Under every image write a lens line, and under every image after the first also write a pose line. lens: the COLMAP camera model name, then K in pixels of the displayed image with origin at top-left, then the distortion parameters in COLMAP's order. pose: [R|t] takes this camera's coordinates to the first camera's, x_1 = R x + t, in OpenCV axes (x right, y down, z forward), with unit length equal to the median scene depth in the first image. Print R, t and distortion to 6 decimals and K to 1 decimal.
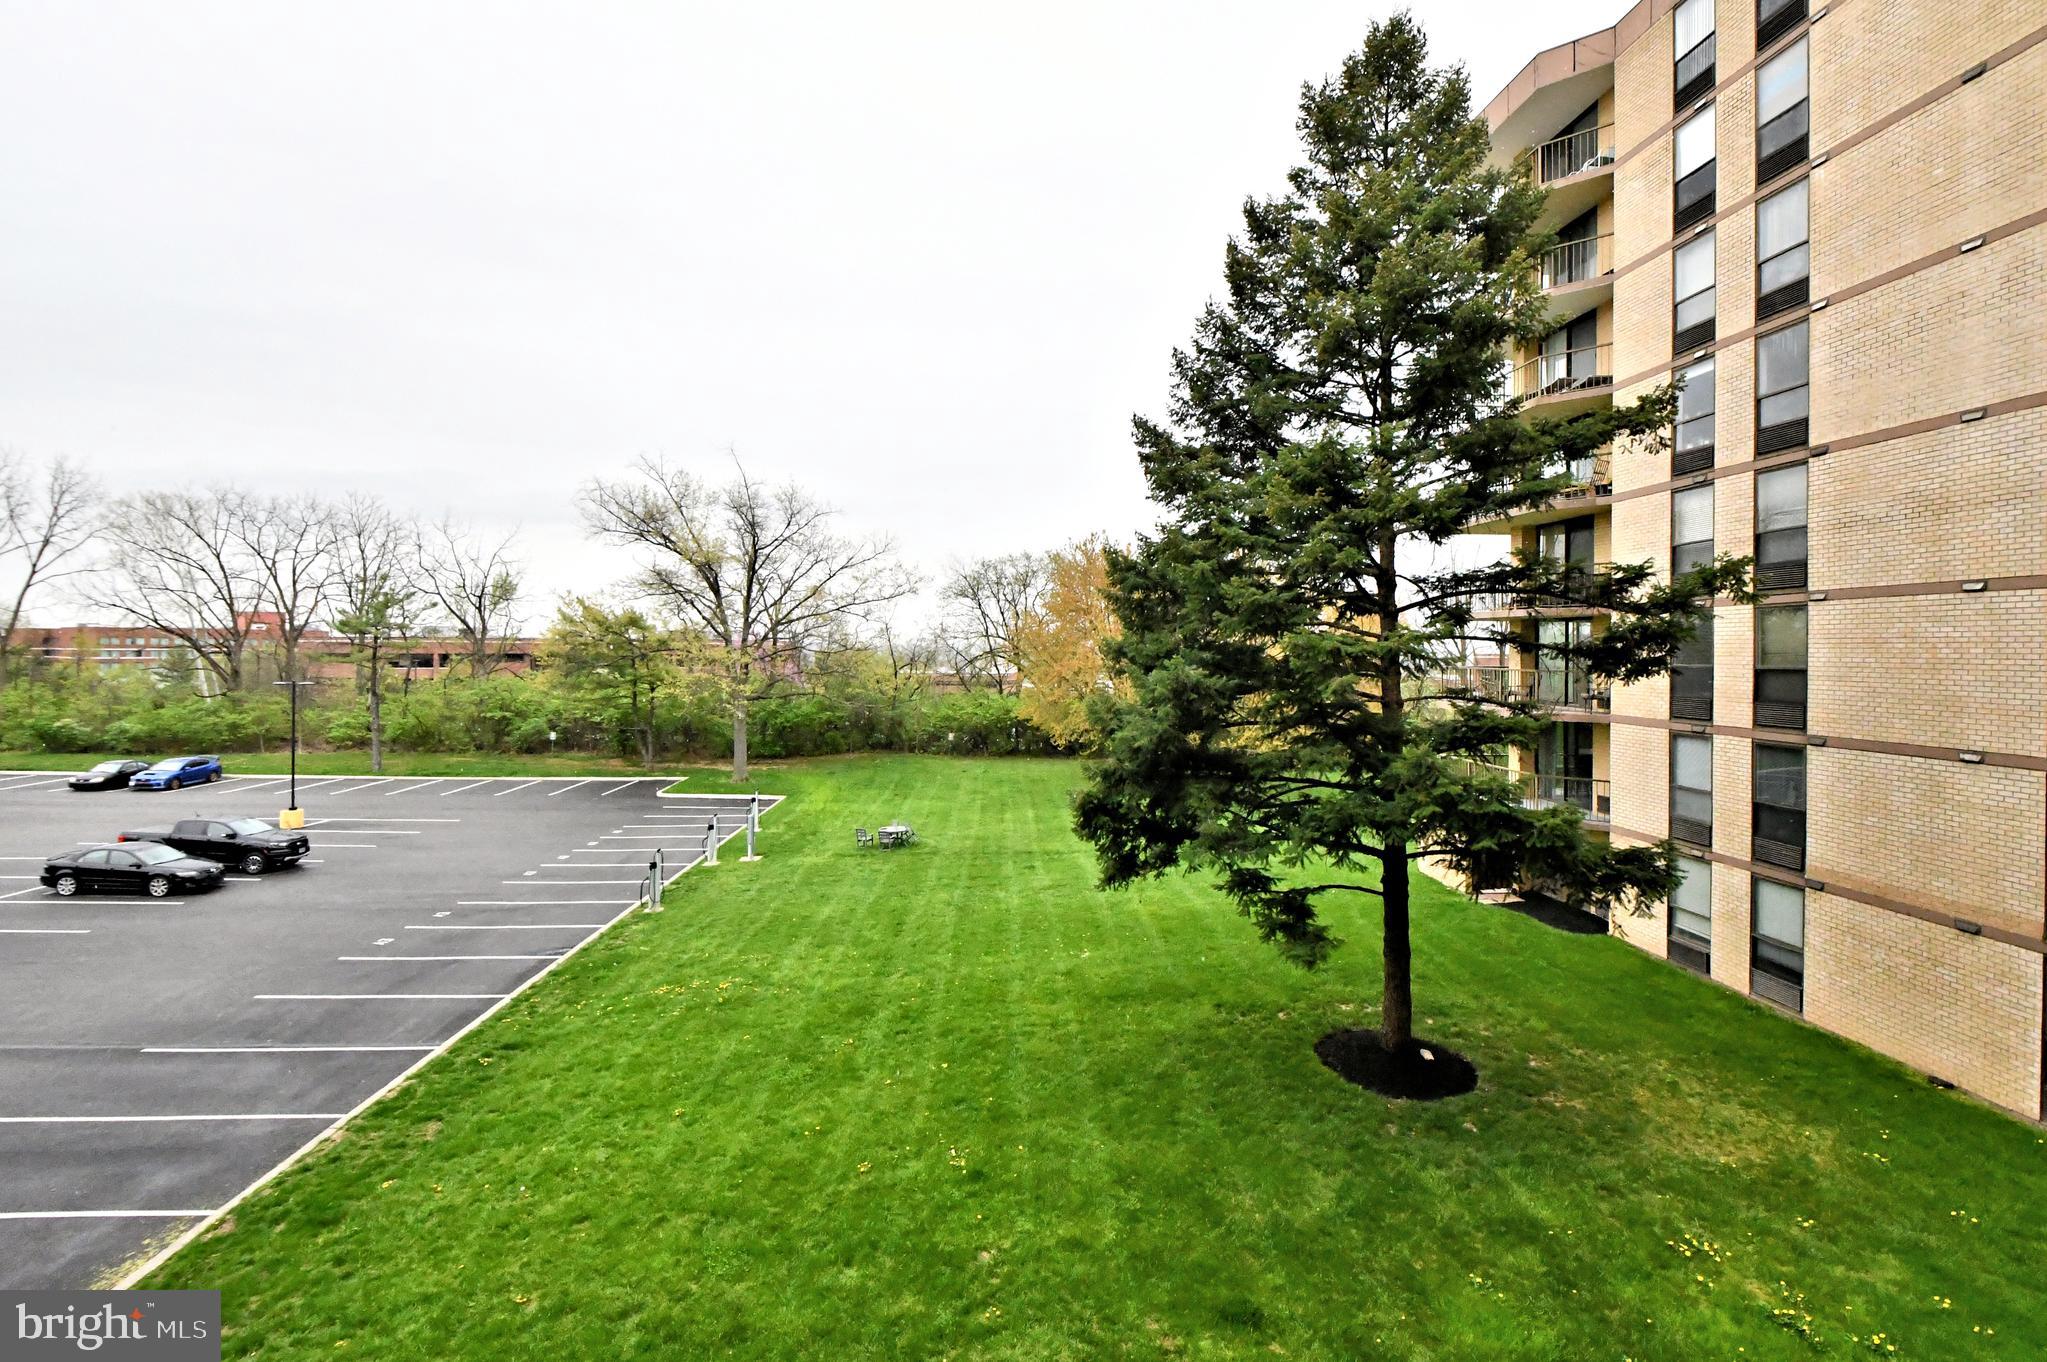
lens RADIAL K [[940.1, 0, 1021.3], [0, 940.1, 660.5], [0, 0, 1]] dist [0.047084, -0.038006]
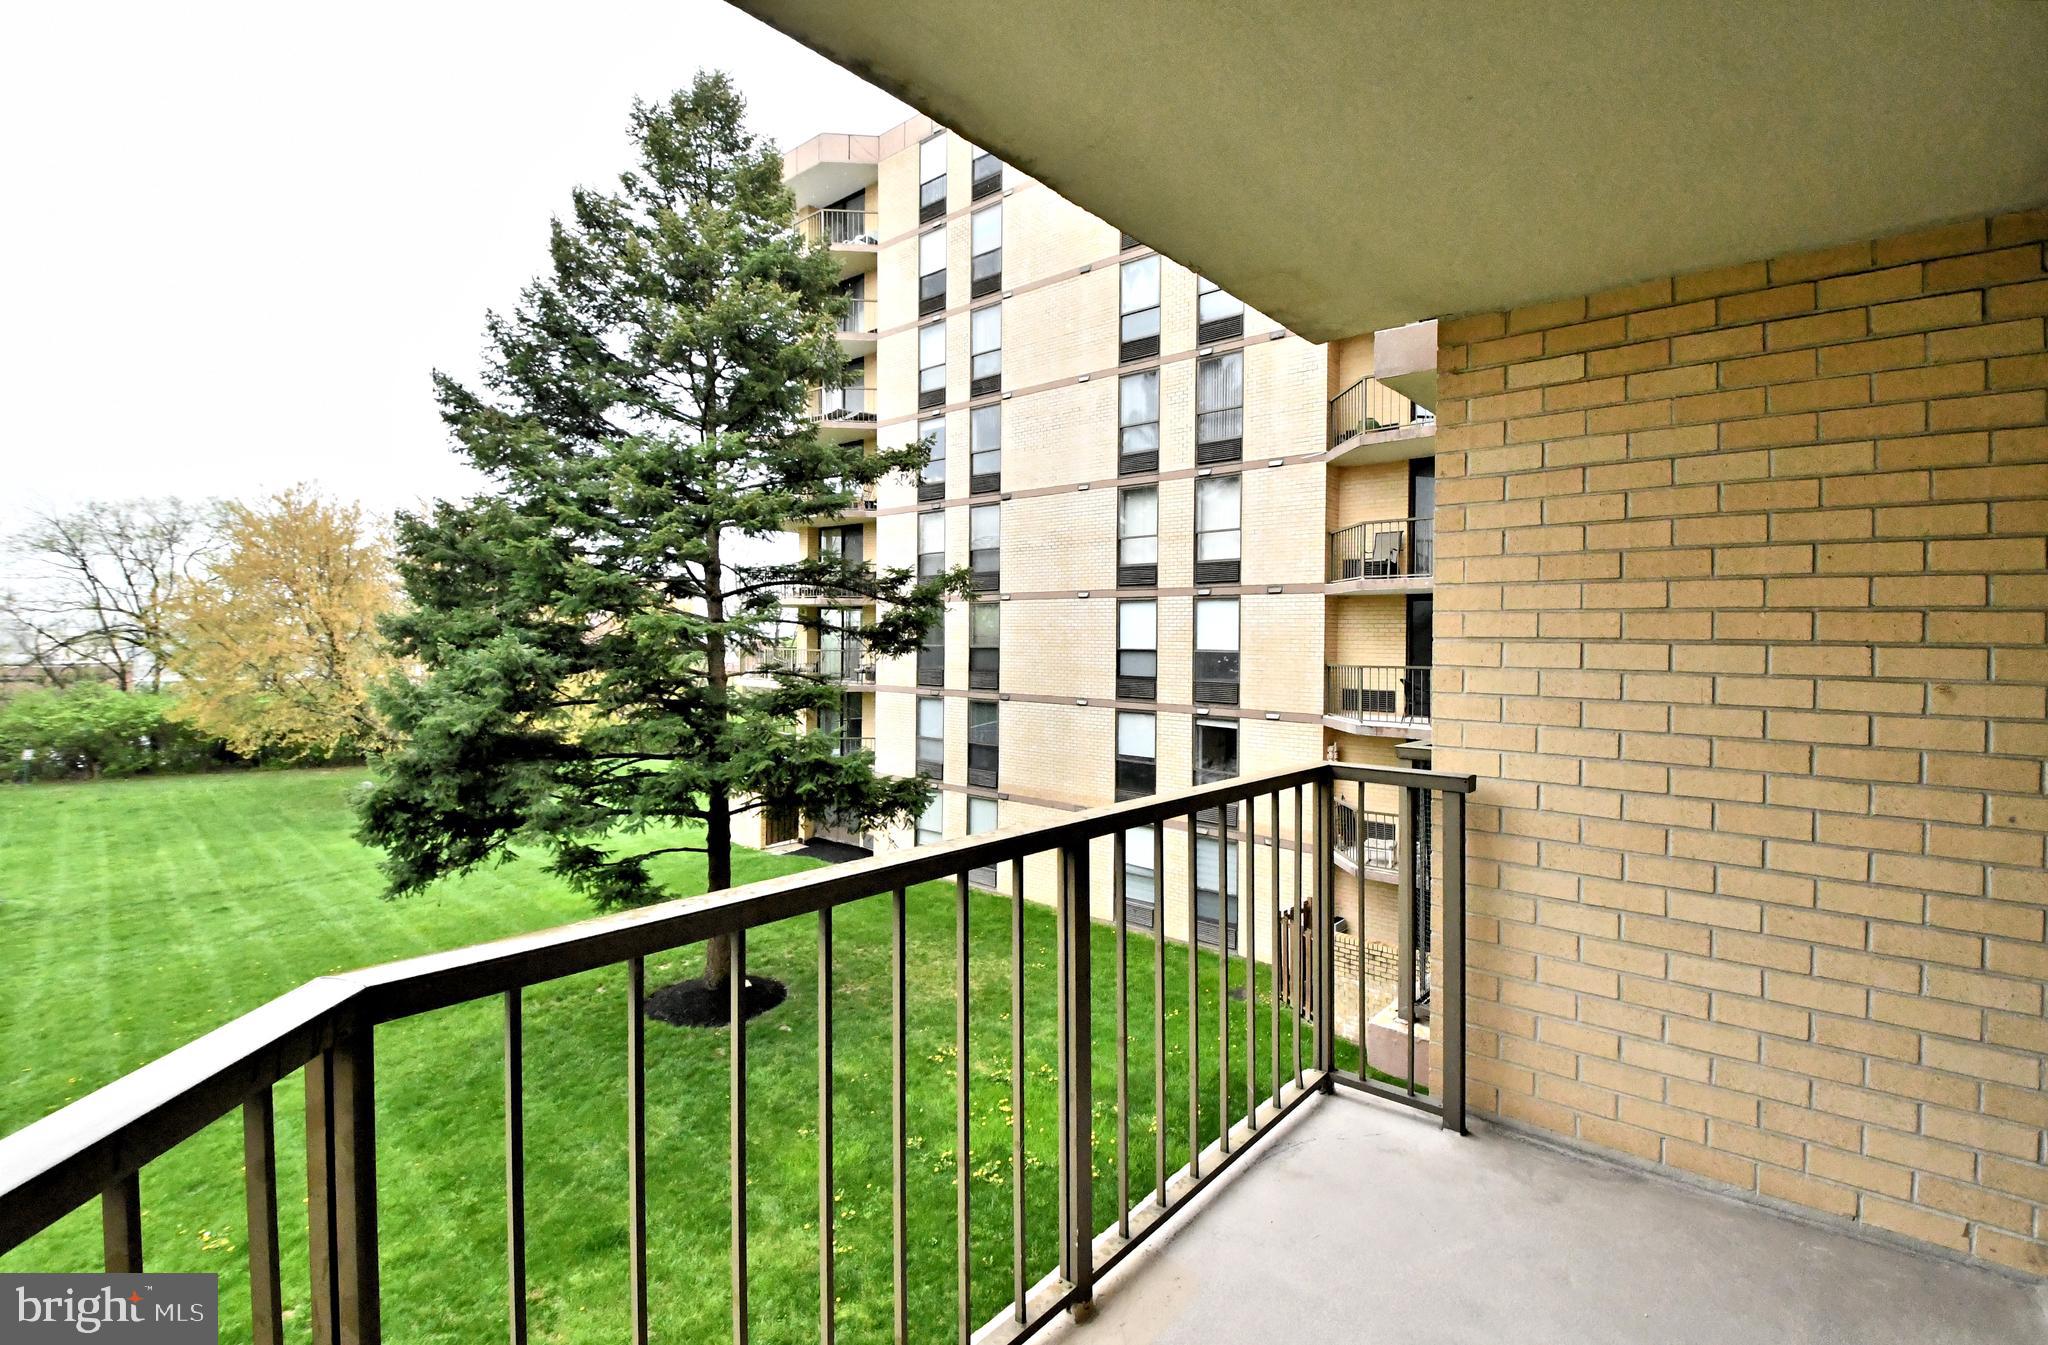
lens RADIAL K [[1007.4, 0, 1024.9], [0, 1007.4, 638.3], [0, 0, 1]] dist [-0.001364, -0.000260]
pose [[0.739789, 0.008281, 0.672788, -0.135516], [-0.002562, 0.999952, -0.009491, 0.007582], [-0.672834, 0.005298, 0.739775, -0.119642]]
